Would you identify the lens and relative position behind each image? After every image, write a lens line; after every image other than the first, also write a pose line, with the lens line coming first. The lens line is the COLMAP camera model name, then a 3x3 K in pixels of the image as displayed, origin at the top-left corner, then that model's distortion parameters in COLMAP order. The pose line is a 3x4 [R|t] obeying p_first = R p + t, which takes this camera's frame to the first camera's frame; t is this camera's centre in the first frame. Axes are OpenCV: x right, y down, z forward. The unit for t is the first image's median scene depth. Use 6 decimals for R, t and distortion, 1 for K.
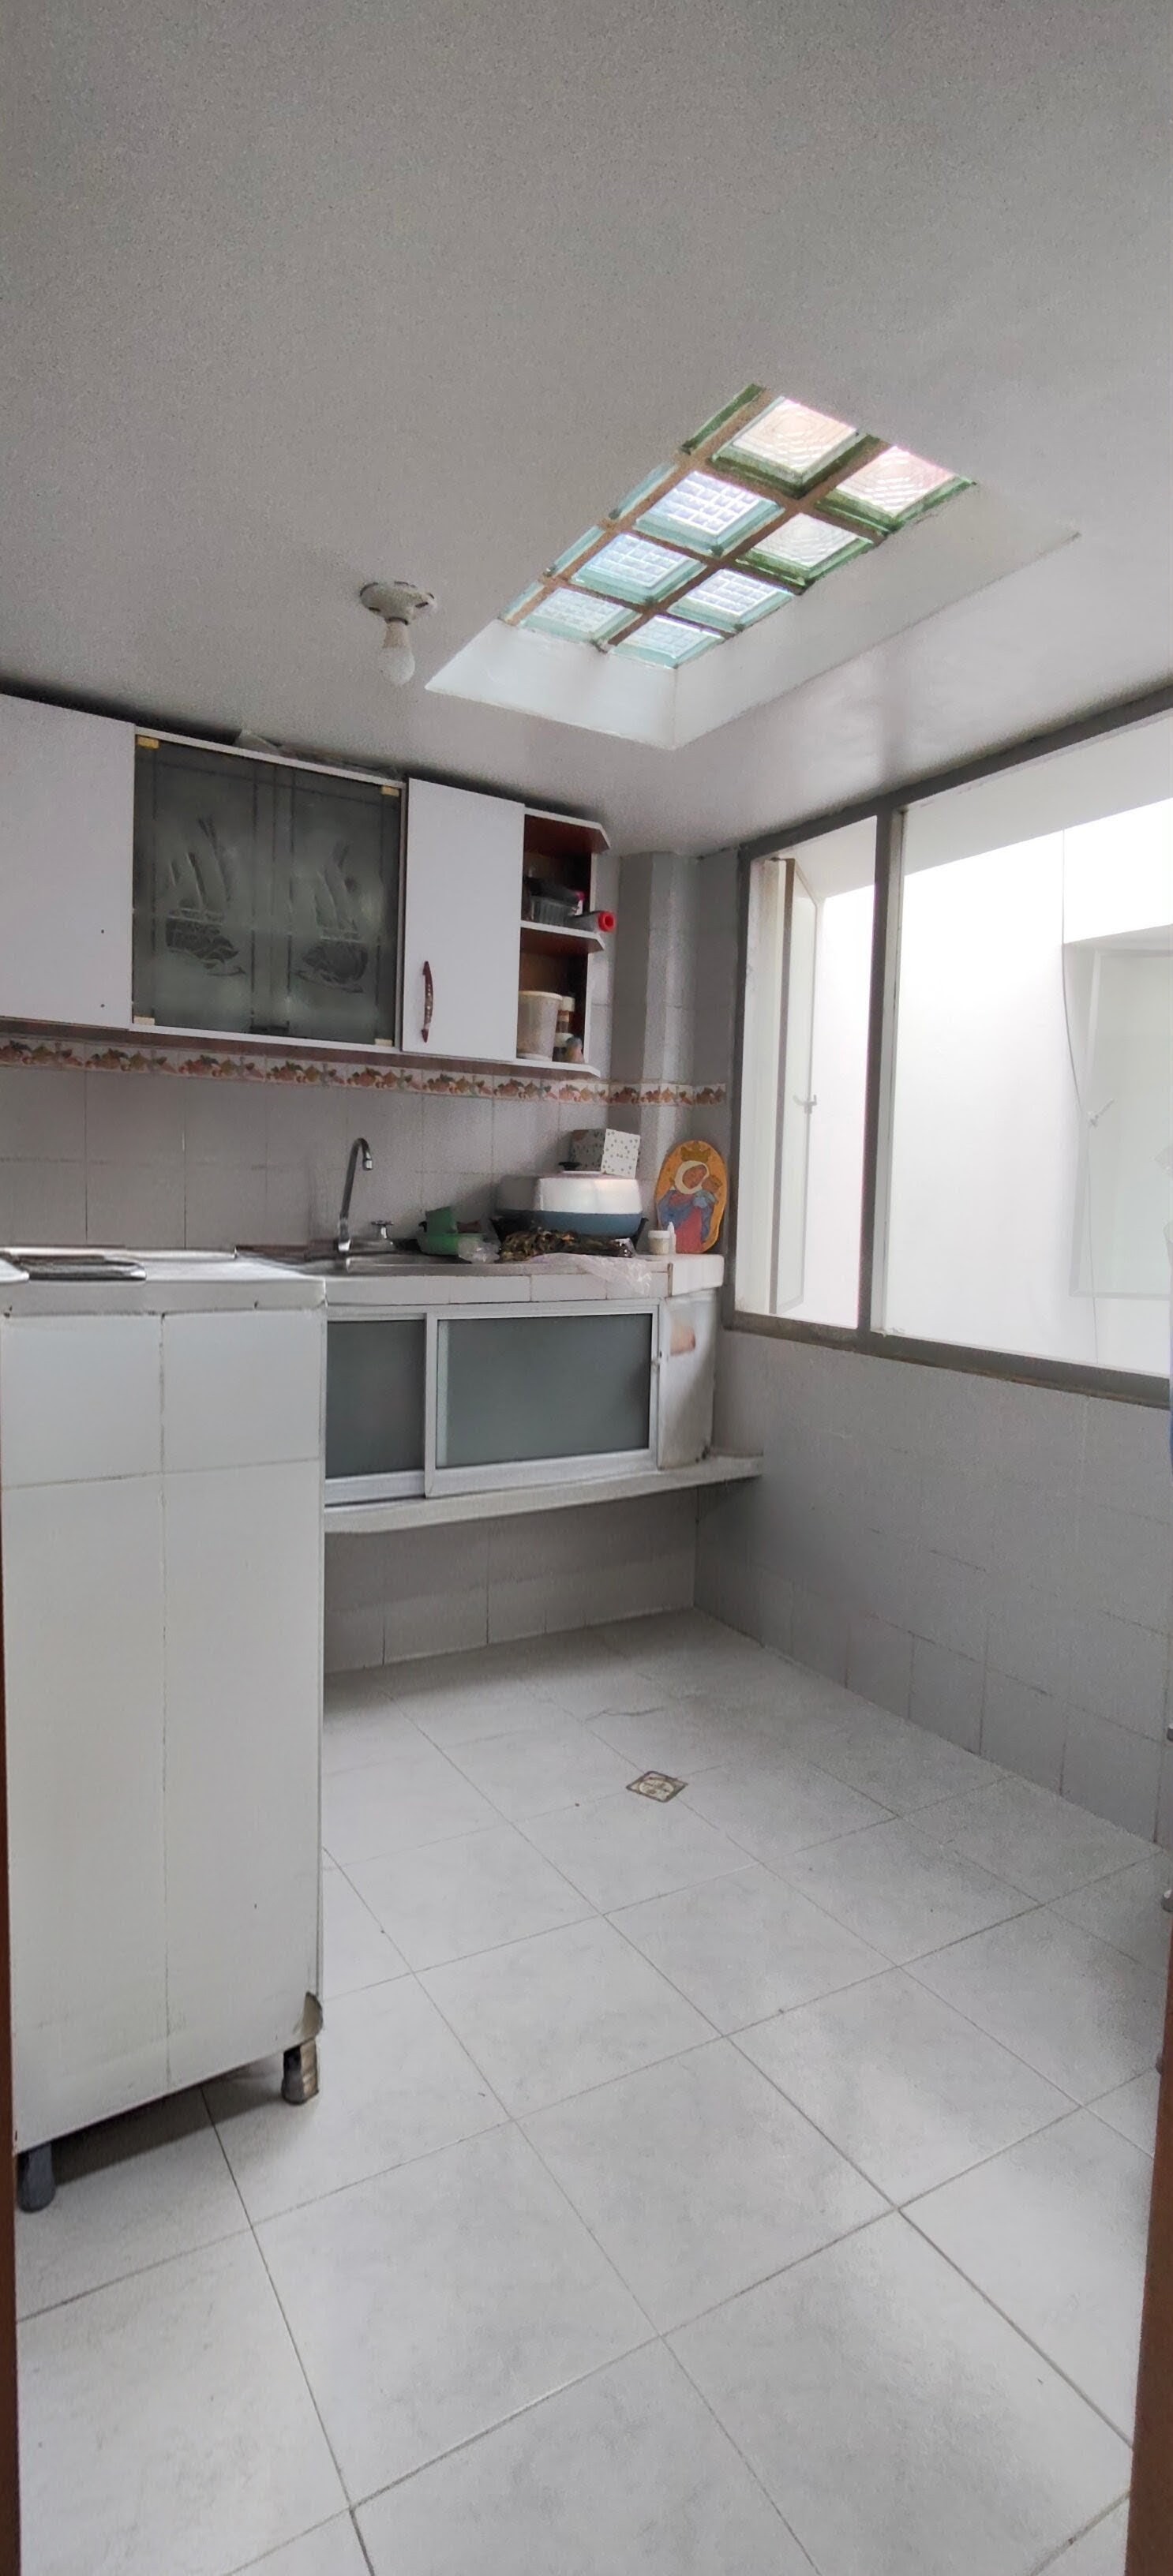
lens RADIAL K [[1202.7, 0, 579.9], [0, 1202.7, 1287.8], [0, 0, 1]] dist [-0.004667, -0.000141]
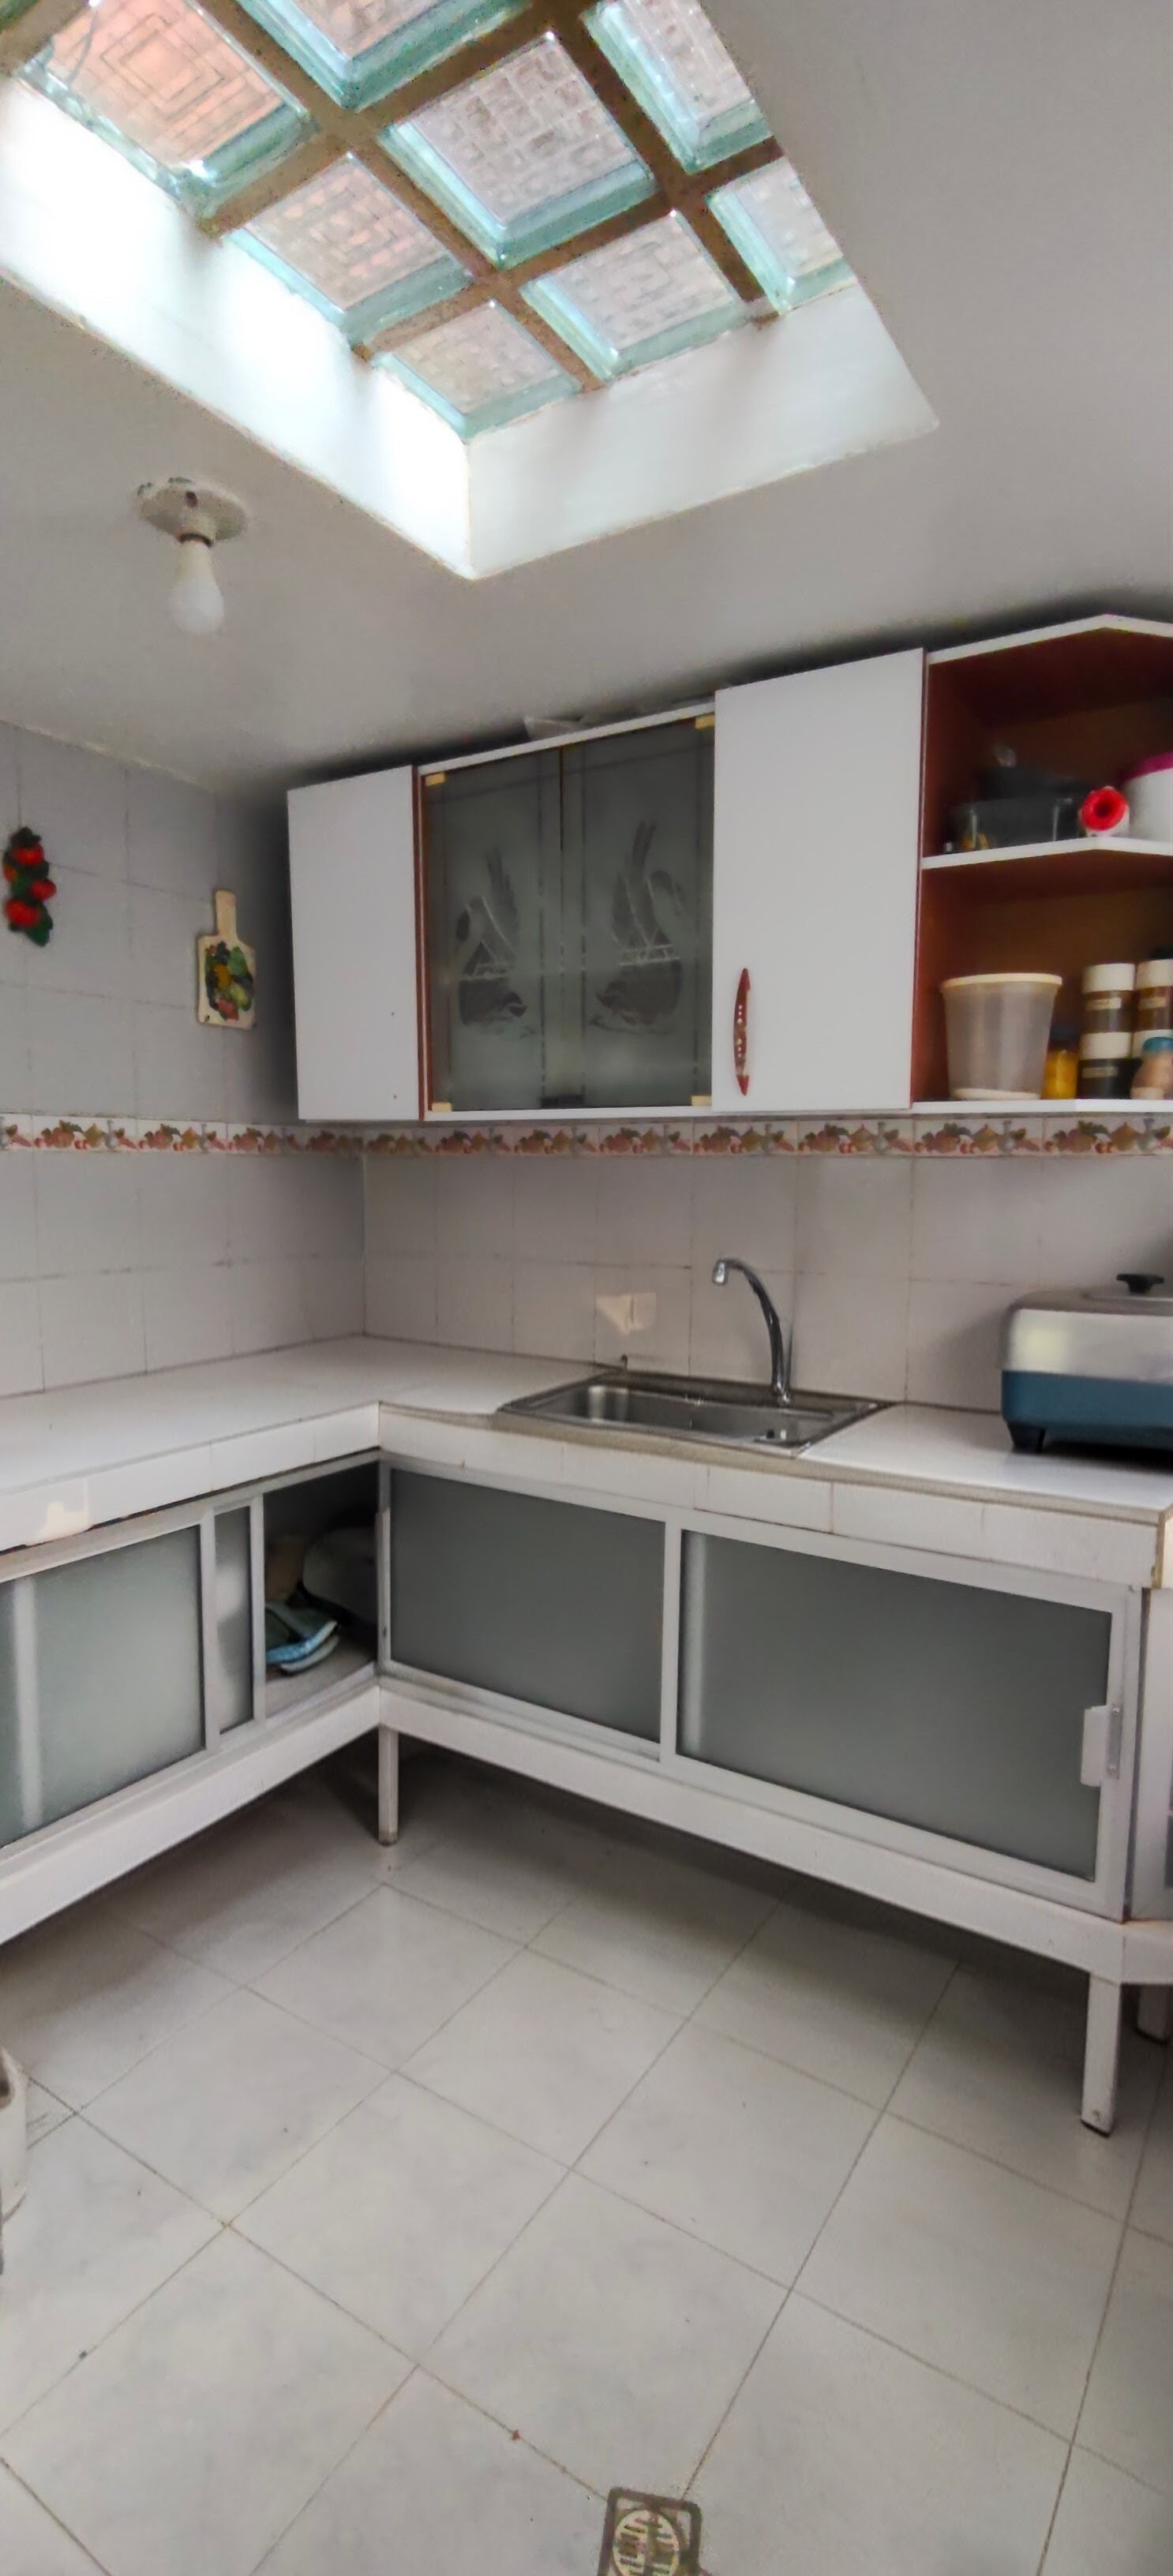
lens RADIAL K [[1202.7, 0, 590.0], [0, 1202.7, 1293.1], [0, 0, 1]] dist [-0.004667, -0.000141]
pose [[0.465872, 0.068159, -0.882223, 0.422181], [-0.063248, 0.997044, 0.043630, -0.125641], [0.882589, 0.035473, 0.468805, 0.651945]]
